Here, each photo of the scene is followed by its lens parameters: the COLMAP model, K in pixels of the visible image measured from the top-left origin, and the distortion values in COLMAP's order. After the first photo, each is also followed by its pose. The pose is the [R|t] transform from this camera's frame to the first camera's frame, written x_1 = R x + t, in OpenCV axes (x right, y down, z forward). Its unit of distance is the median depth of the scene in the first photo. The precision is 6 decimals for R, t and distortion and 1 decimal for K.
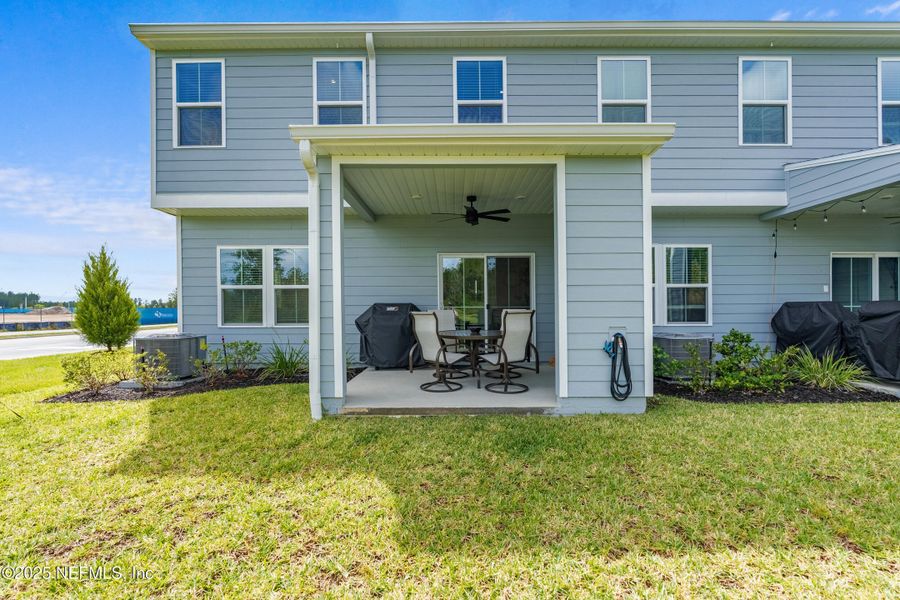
lens RADIAL K [[503.3, 0, 449.0], [0, 503.3, 308.4], [0, 0, 1]] dist [-0.015776, -0.000389]
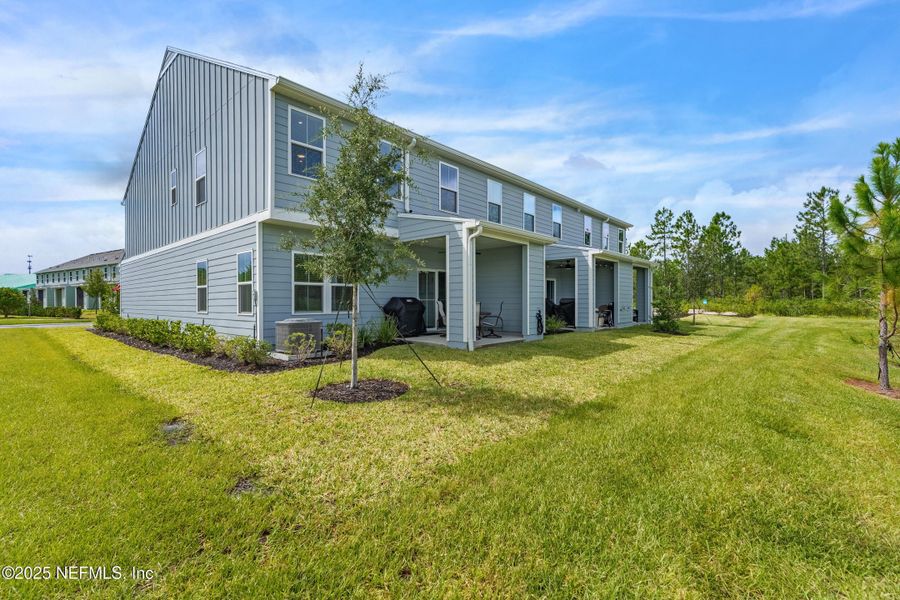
lens RADIAL K [[404.7, 0, 450.0], [0, 404.7, 300.0], [0, 0, 1]] dist [-0.001552, -0.000078]
pose [[0.667588, 0.005093, 0.744514, -0.961192], [-0.003306, 0.999987, -0.003877, 0.003033], [-0.744524, 0.000127, 0.667596, 0.002773]]
